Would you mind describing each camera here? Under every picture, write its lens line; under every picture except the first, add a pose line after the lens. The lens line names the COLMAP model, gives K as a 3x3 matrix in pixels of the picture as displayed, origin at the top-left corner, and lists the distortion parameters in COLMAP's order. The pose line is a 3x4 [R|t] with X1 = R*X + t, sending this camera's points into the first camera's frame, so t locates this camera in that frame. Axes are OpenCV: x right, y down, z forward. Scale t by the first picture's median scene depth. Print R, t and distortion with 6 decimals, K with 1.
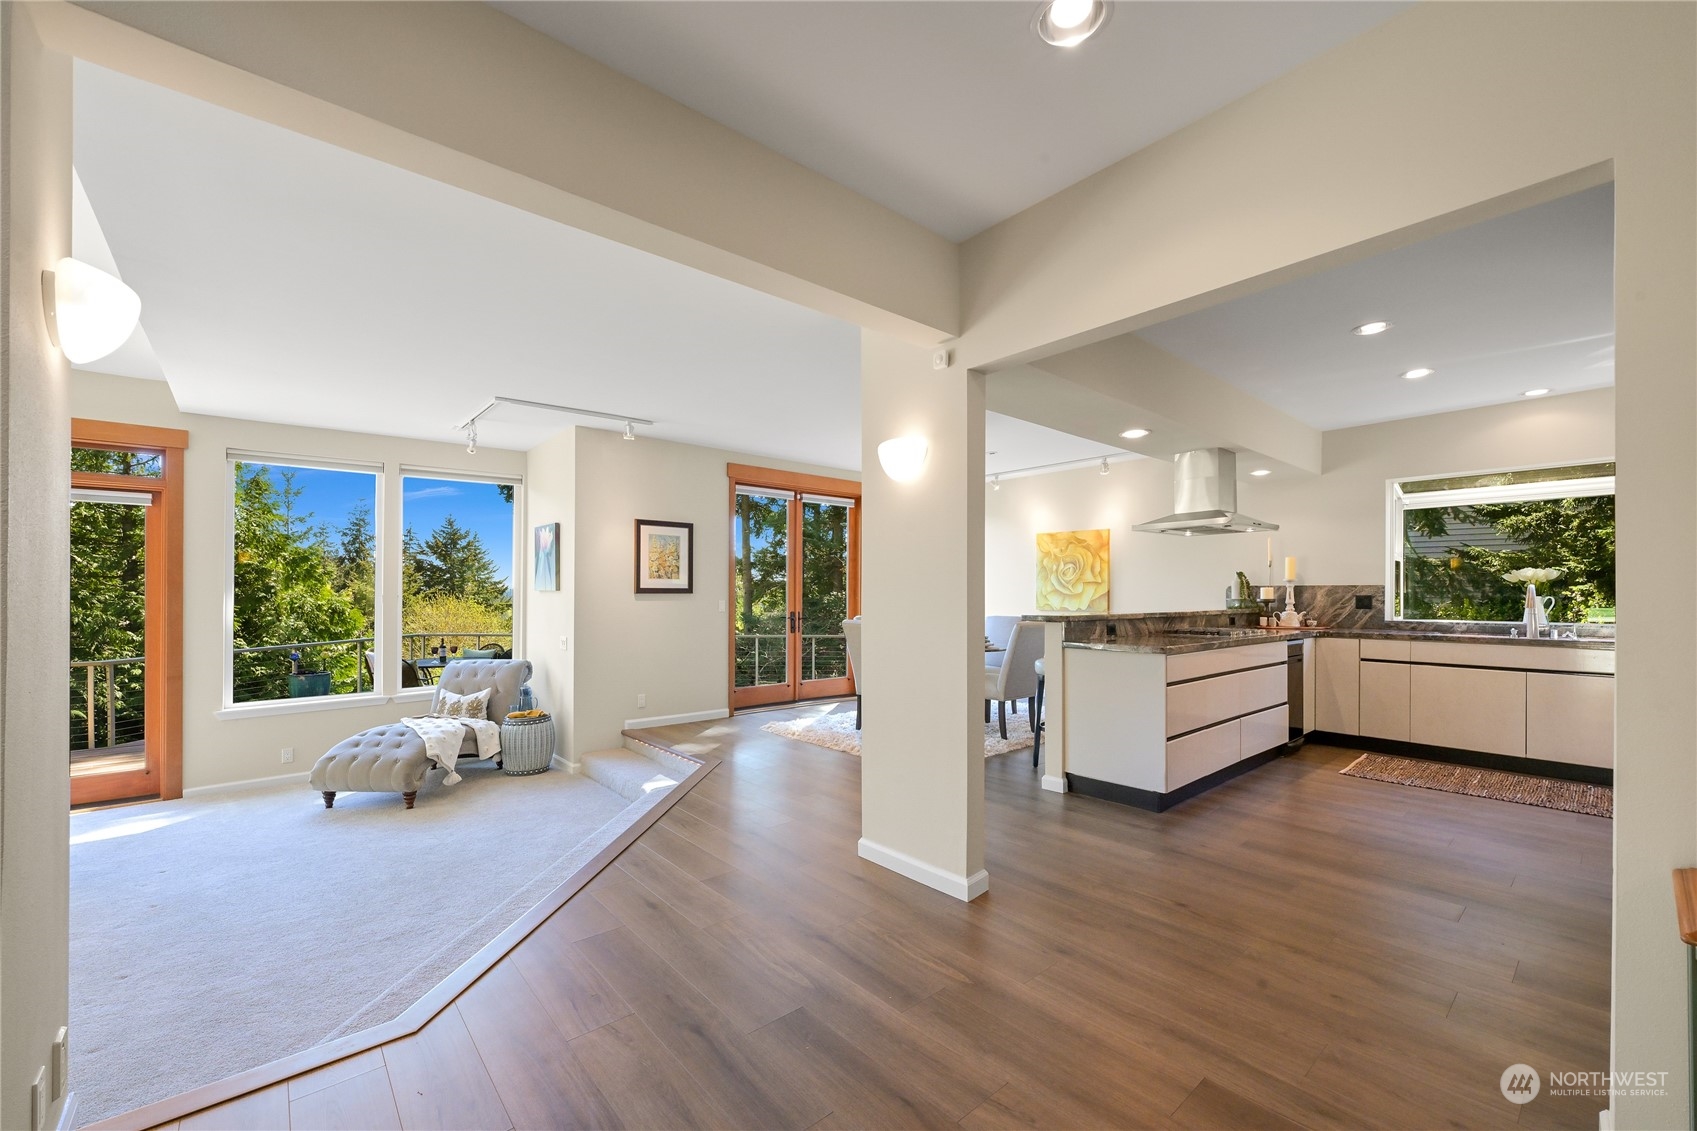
lens RADIAL K [[672.2, 0, 845.5], [0, 672.2, 585.9], [0, 0, 1]] dist [0.002495, 0.000065]
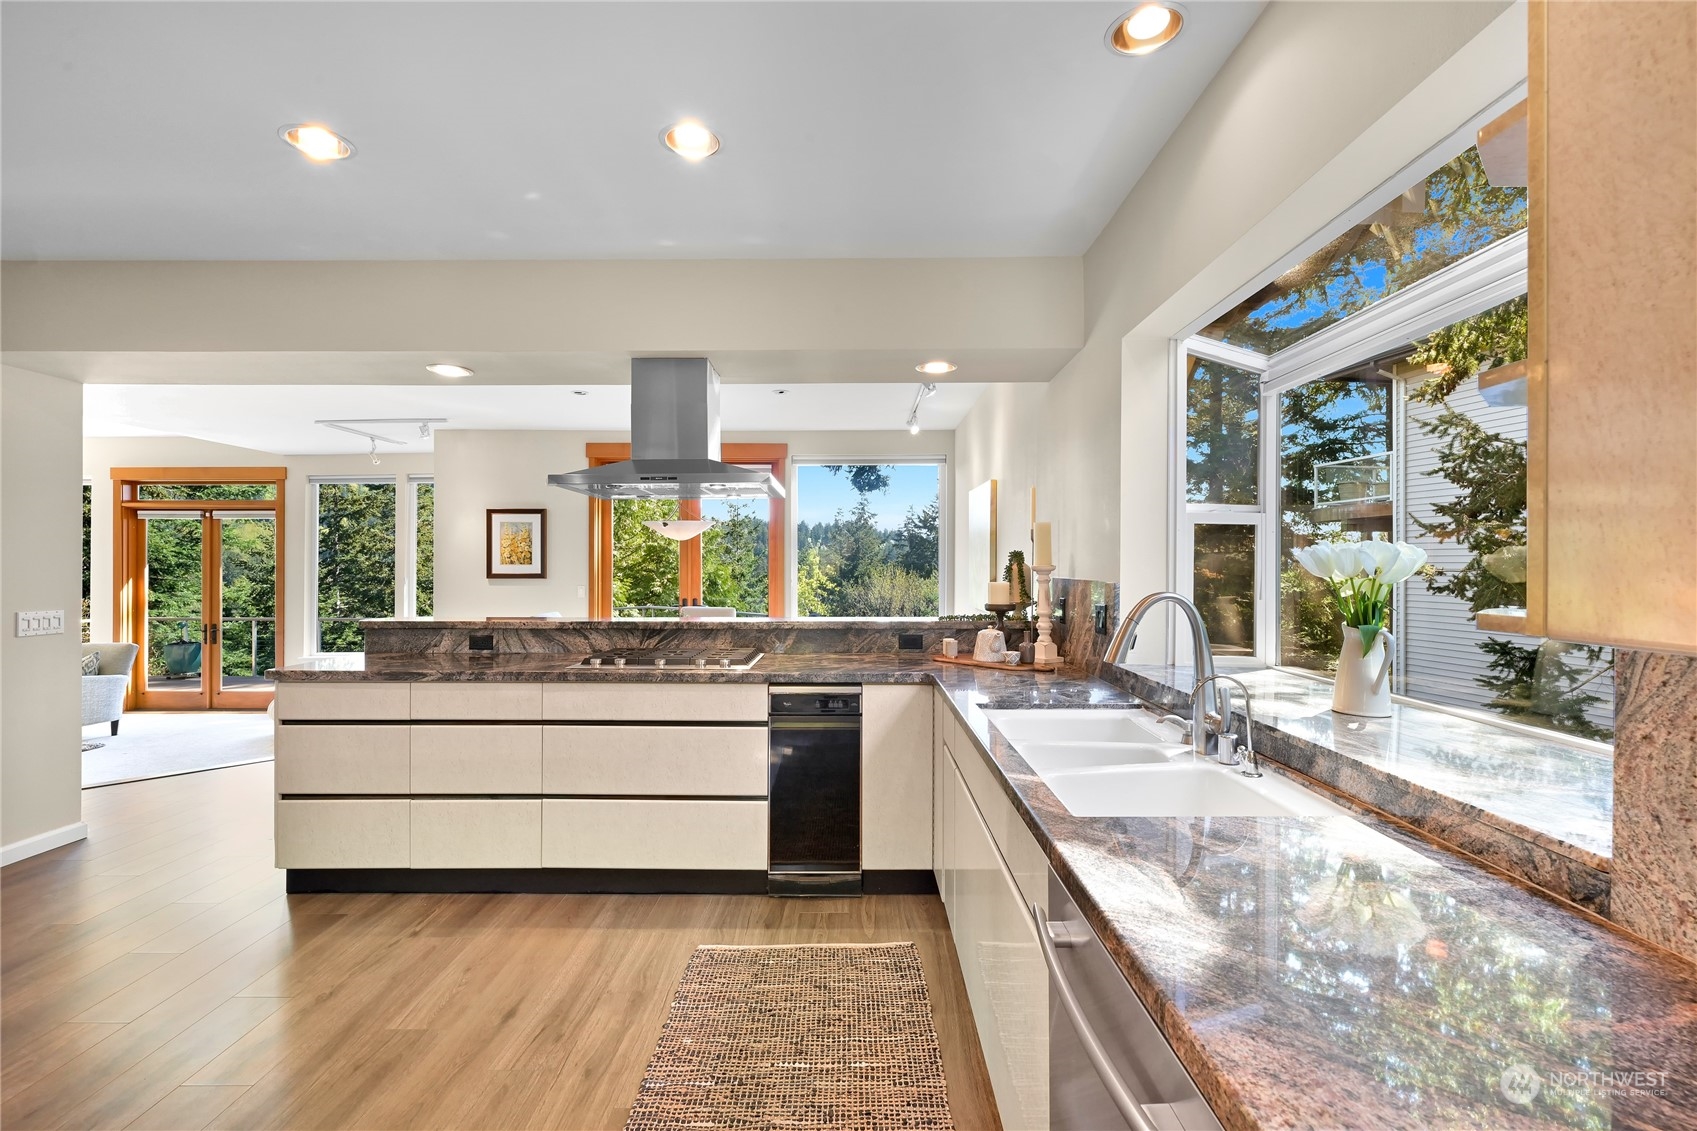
lens RADIAL K [[761.2, 0, 853.3], [0, 761.2, 566.9], [0, 0, 1]] dist [0.002942, 0.000485]
pose [[0.750383, 0.002811, -0.660997, 0.892705], [0.006389, 0.999913, 0.011506, -0.017313], [0.660972, -0.012857, 0.750300, 0.466584]]
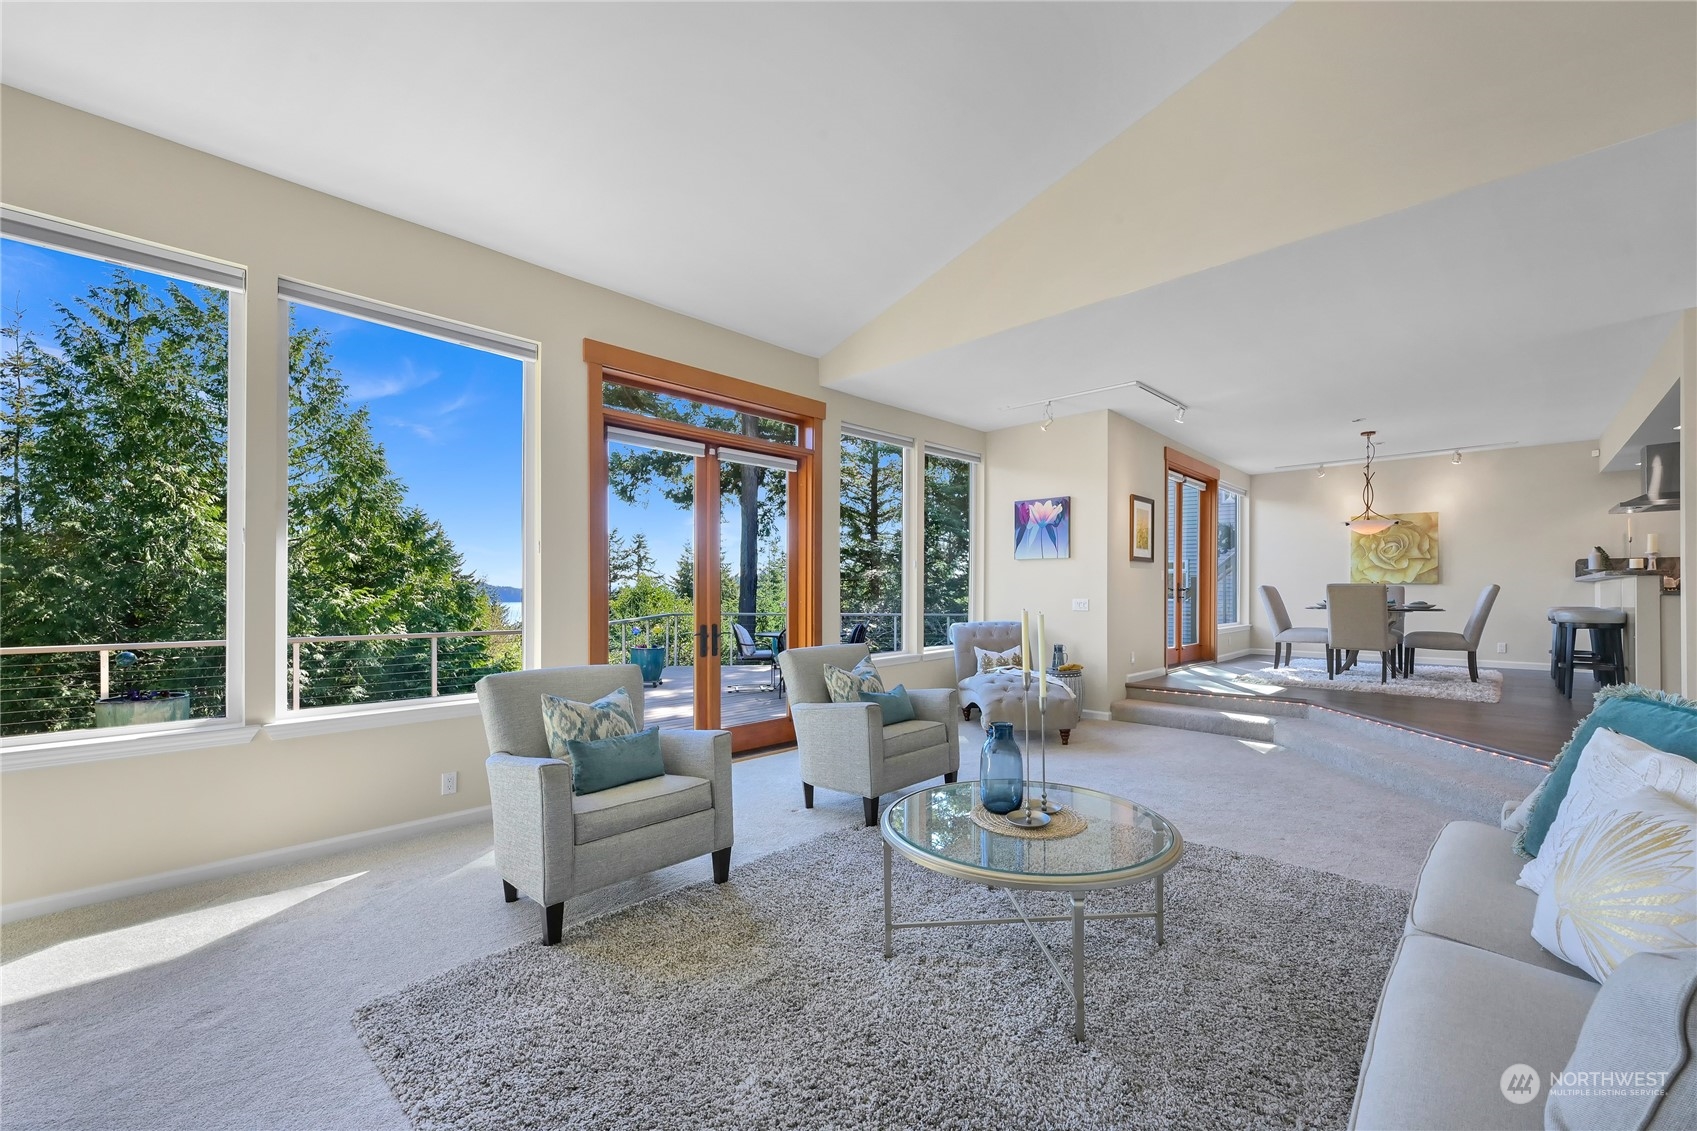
lens RADIAL K [[672.2, 0, 862.3], [0, 672.2, 601.3], [0, 0, 1]] dist [0.002495, 0.000065]
pose [[0.994836, -0.000863, 0.101494, -0.844406], [-0.001838, 0.999647, 0.026508, 0.047033], [-0.101481, -0.026557, 0.994483, -0.060492]]
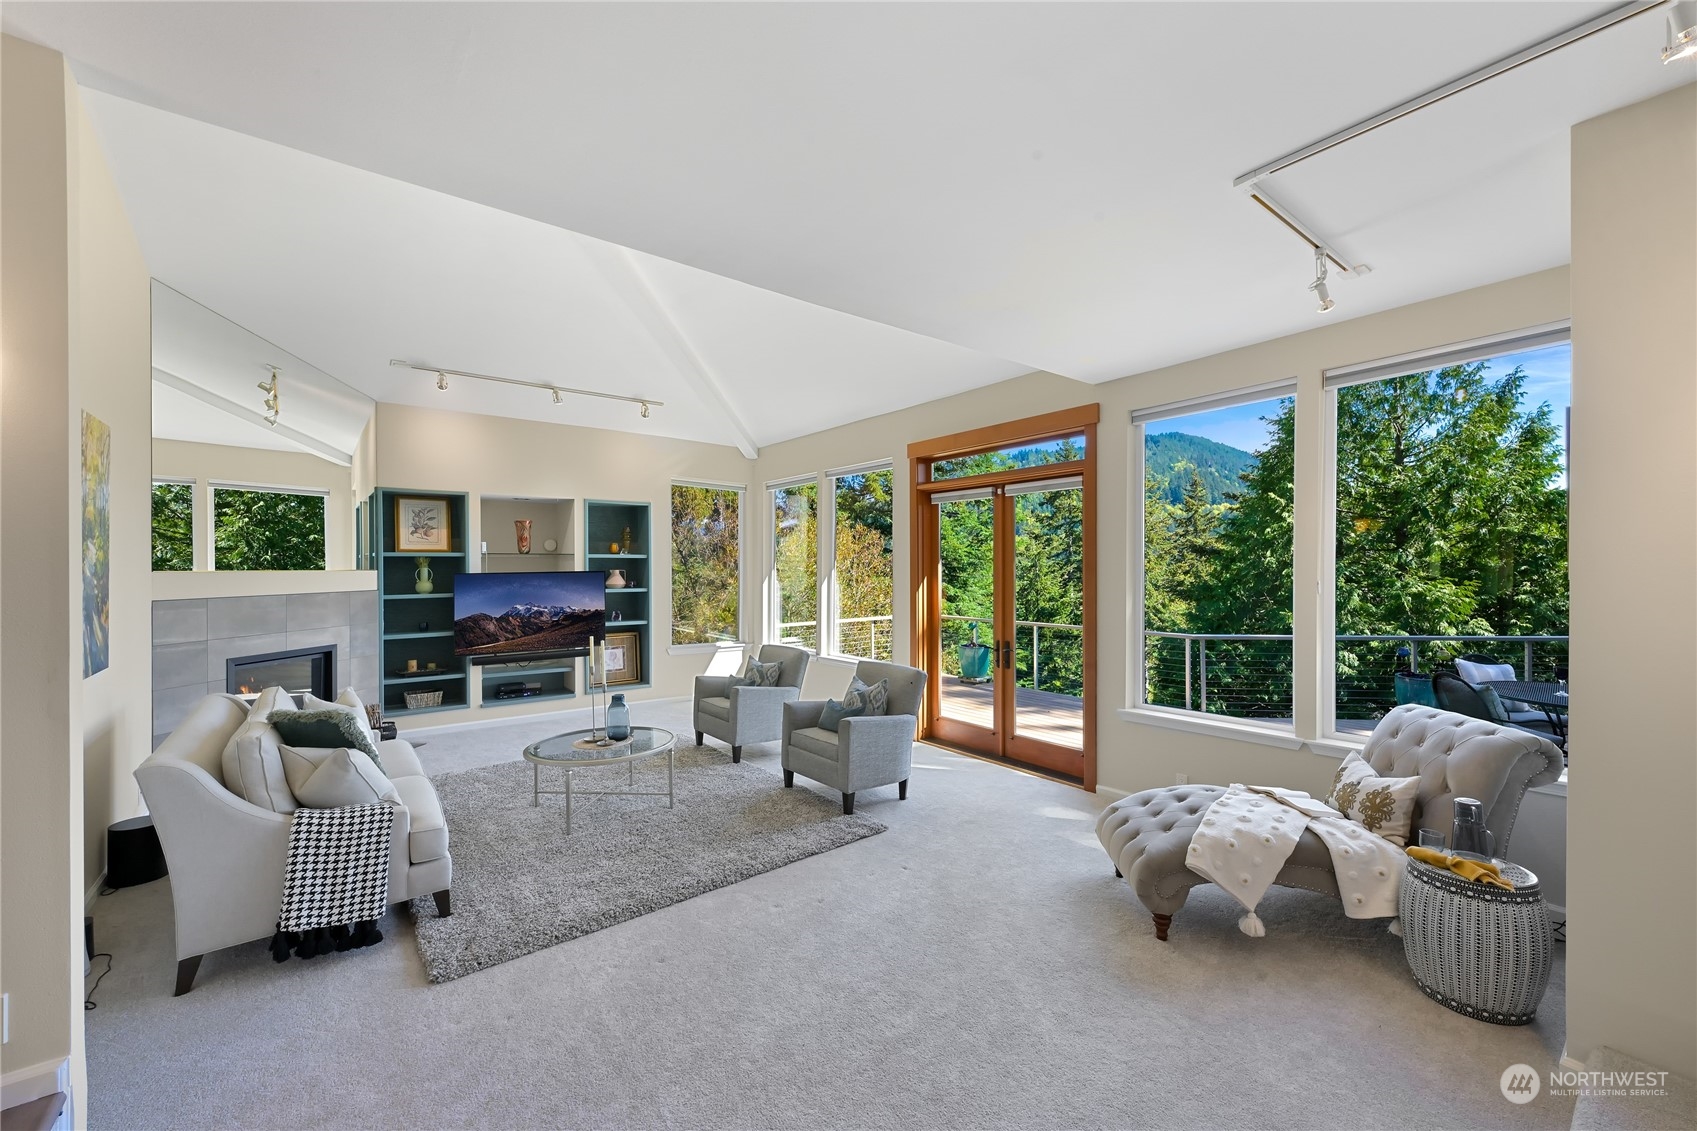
lens RADIAL K [[672.2, 0, 853.9], [0, 672.2, 566.6], [0, 0, 1]] dist [0.002495, 0.000065]
pose [[-0.045247, 0.001784, -0.998974, -0.021212], [0.018418, 0.999830, 0.000951, -0.008231], [0.998806, -0.018356, -0.045273, 0.580484]]
